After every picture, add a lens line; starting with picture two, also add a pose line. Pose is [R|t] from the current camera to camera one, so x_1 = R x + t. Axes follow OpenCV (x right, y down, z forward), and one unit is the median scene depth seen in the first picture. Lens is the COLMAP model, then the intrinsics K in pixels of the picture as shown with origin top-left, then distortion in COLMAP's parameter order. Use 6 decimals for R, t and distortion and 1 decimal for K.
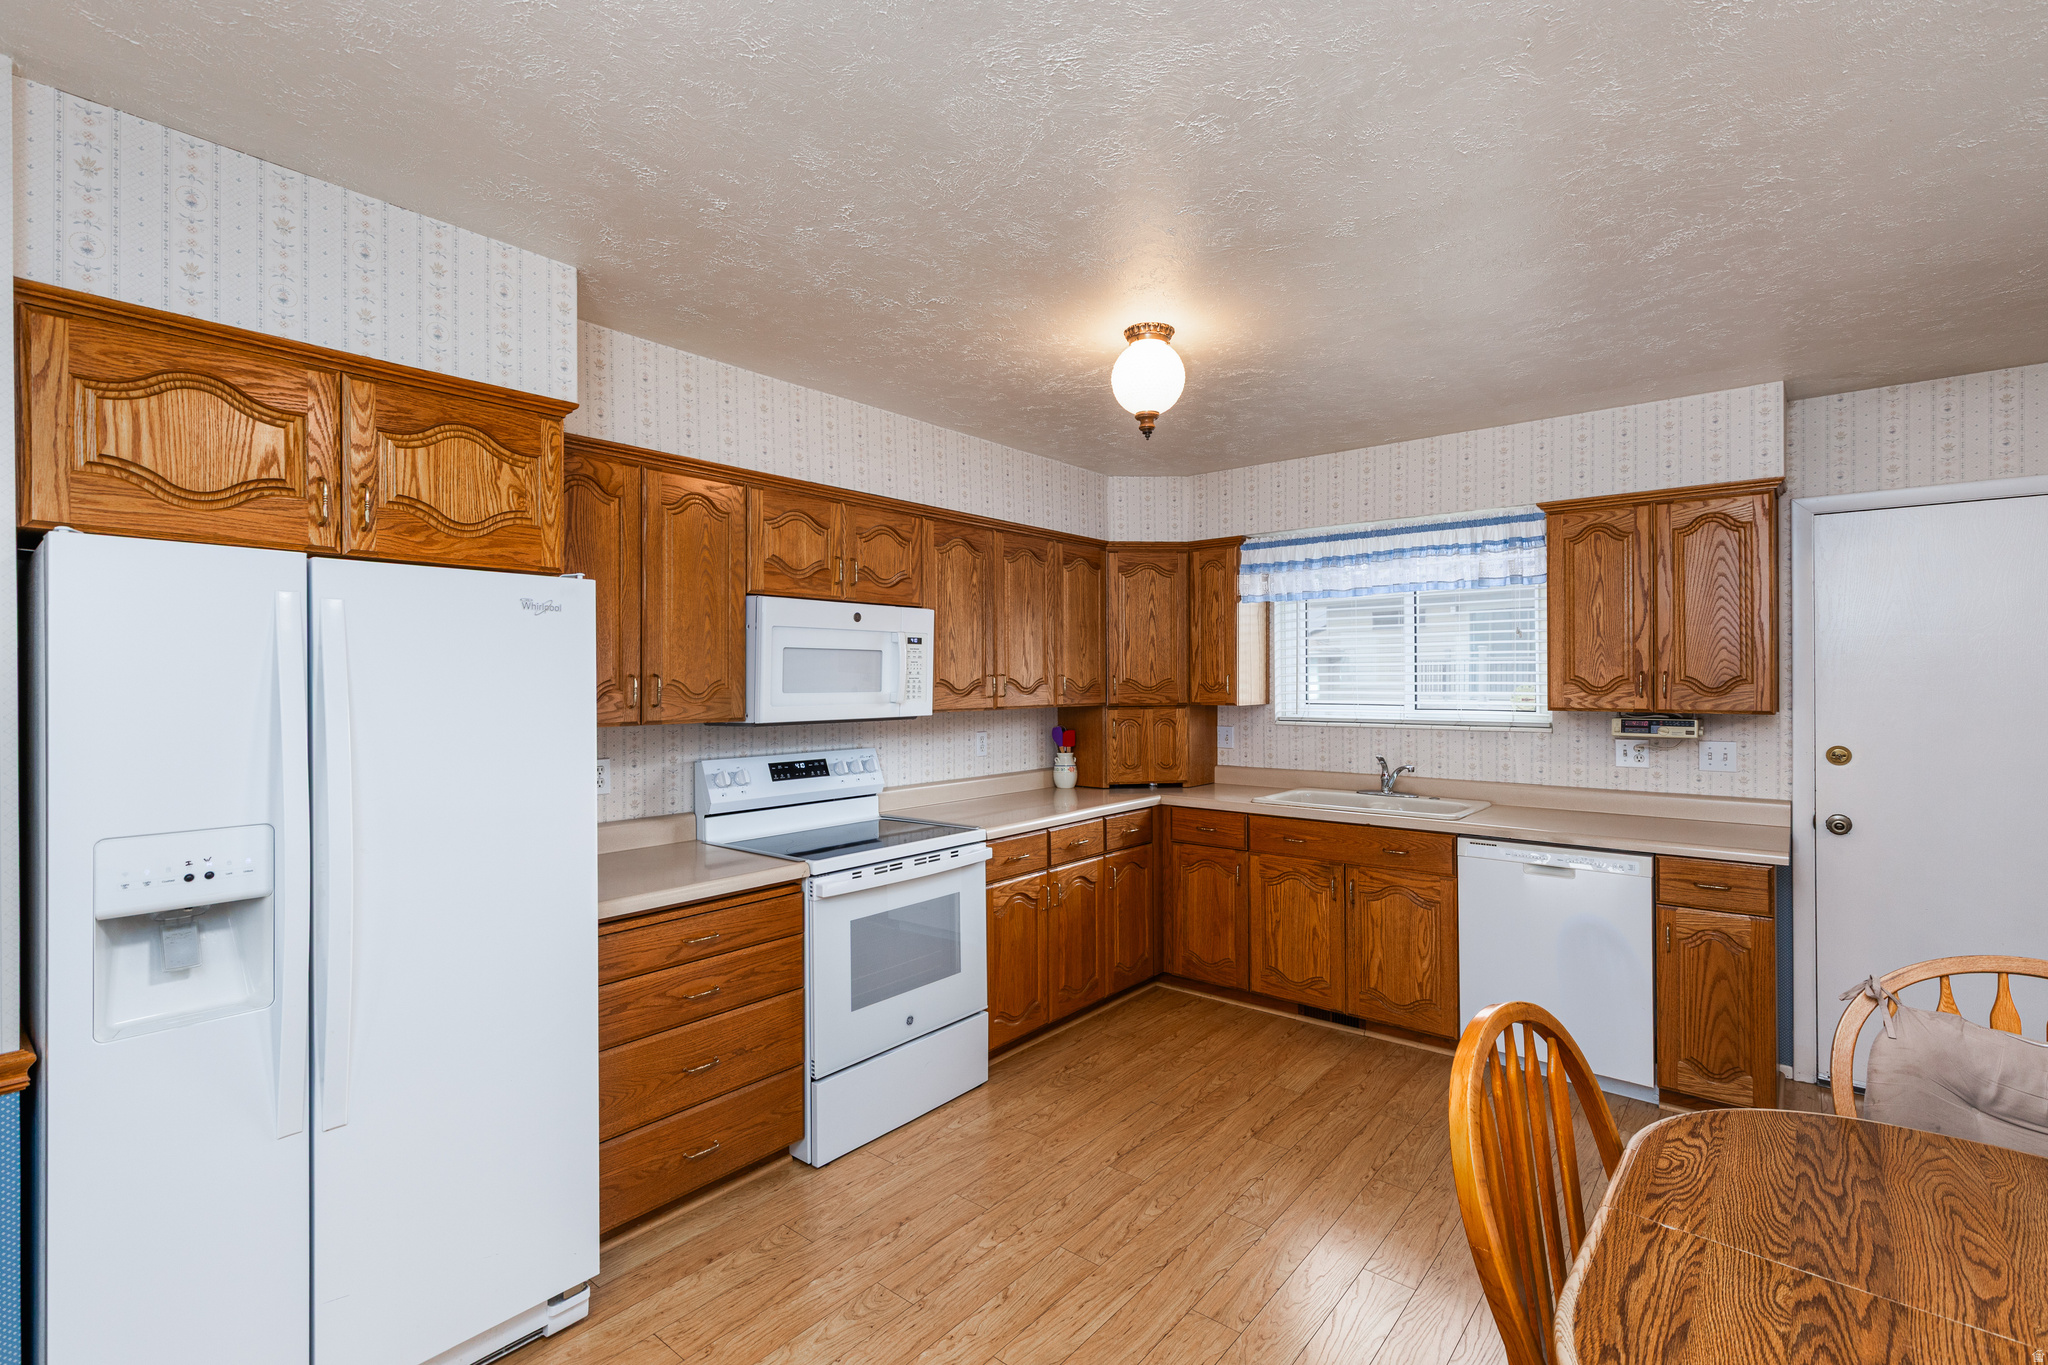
lens RADIAL K [[928.9, 0, 1022.0], [0, 928.9, 681.3], [0, 0, 1]] dist [0.008065, -0.001586]
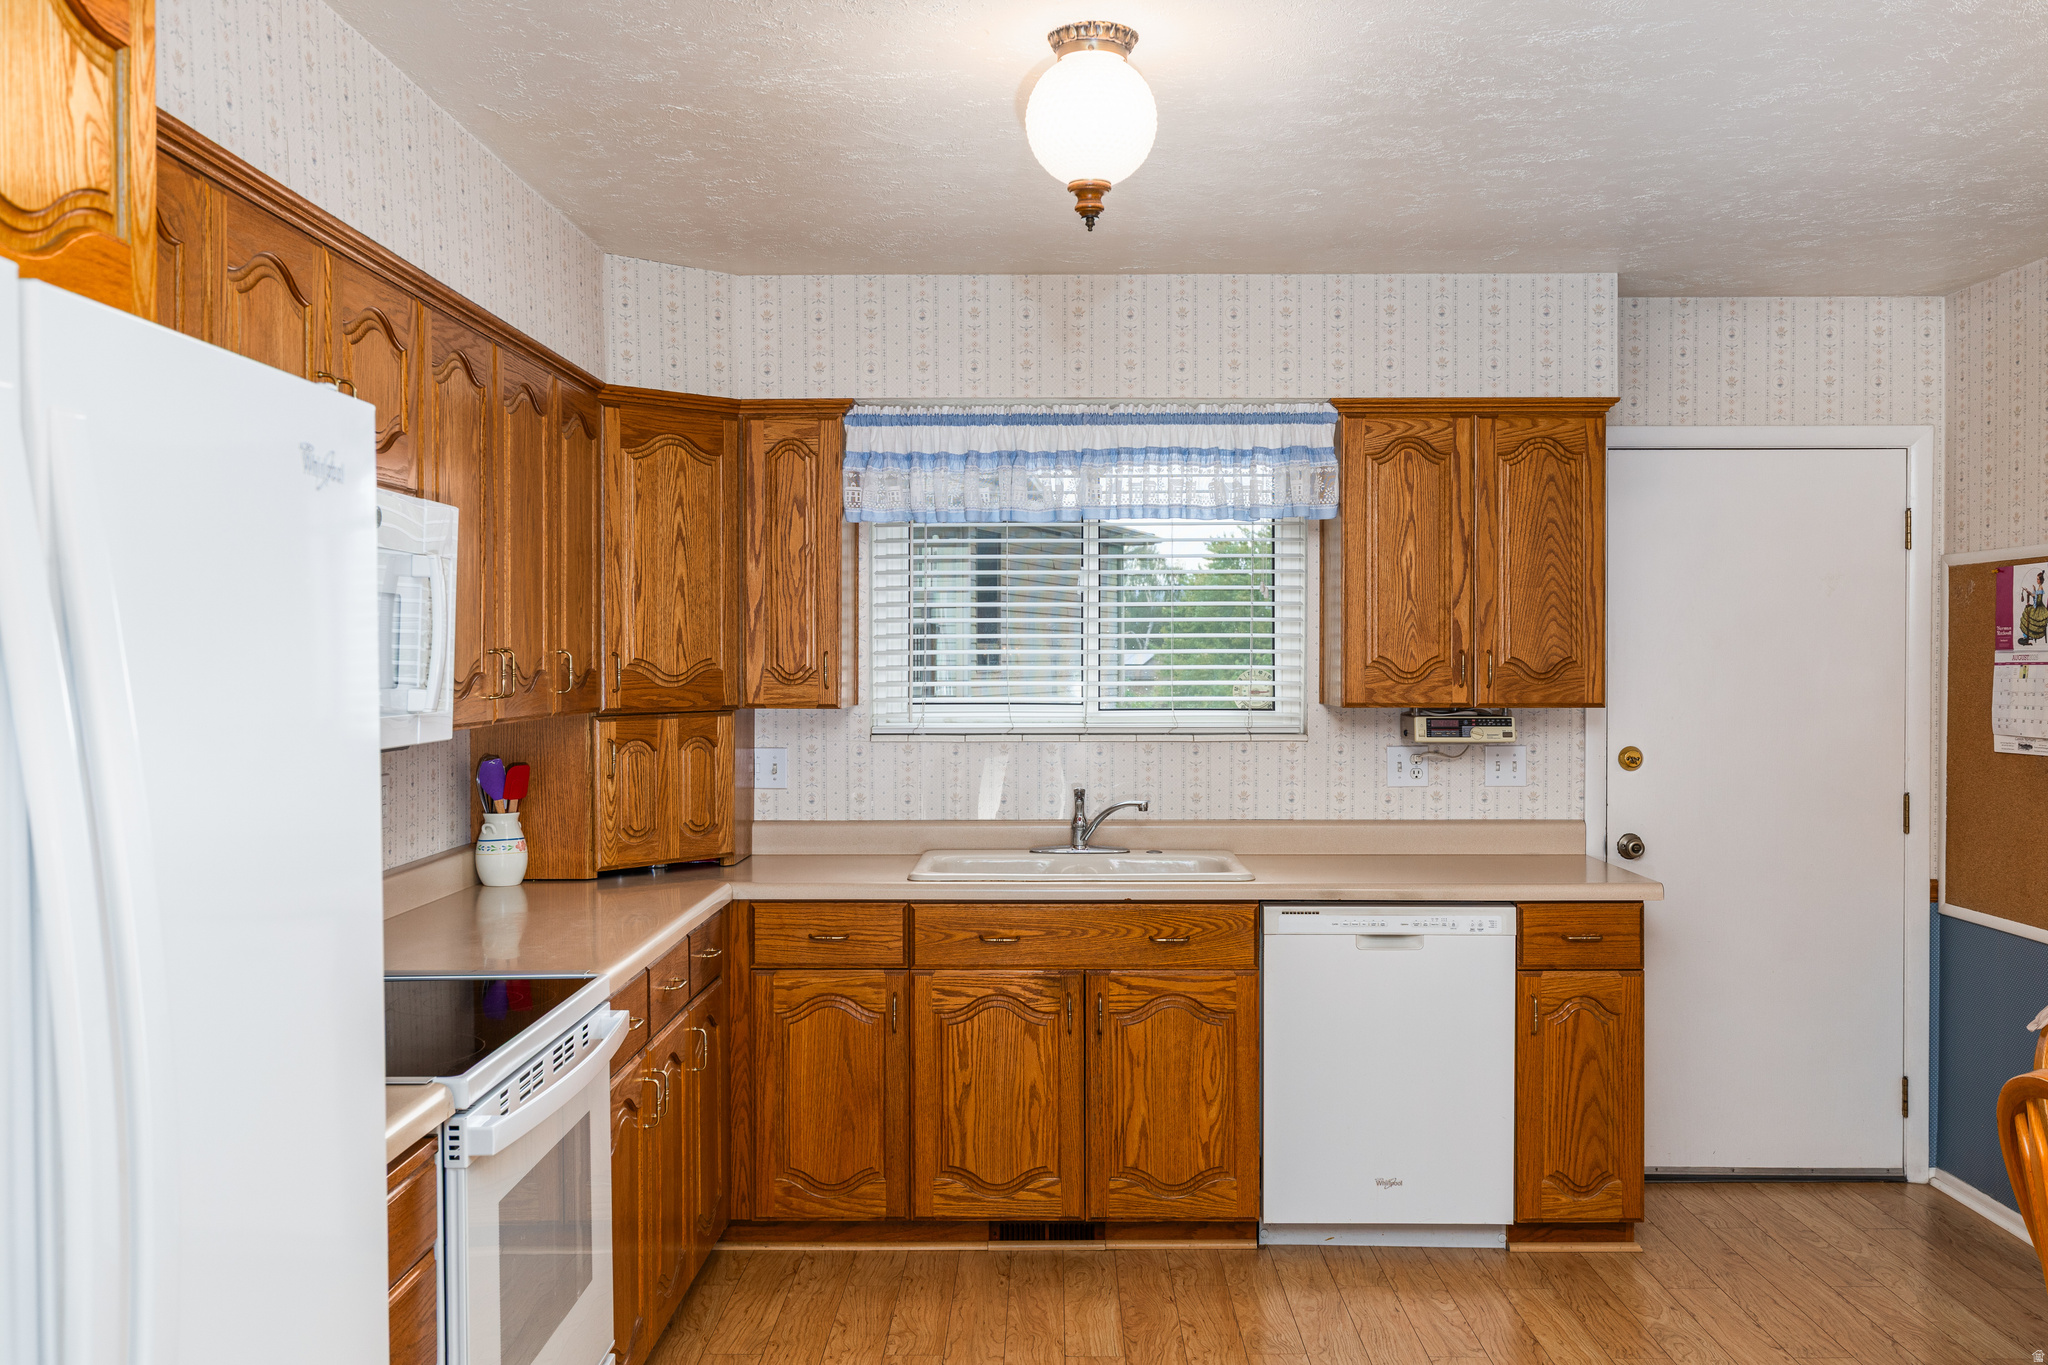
lens RADIAL K [[1782.7, 0, 1025.8], [0, 1782.7, 681.0], [0, 0, 1]] dist [0.016918, -0.006941]
pose [[0.774543, -0.005762, 0.632495, -0.419172], [0.000448, 0.999963, 0.008561, 0.000985], [-0.632521, -0.006348, 0.774517, 0.141484]]
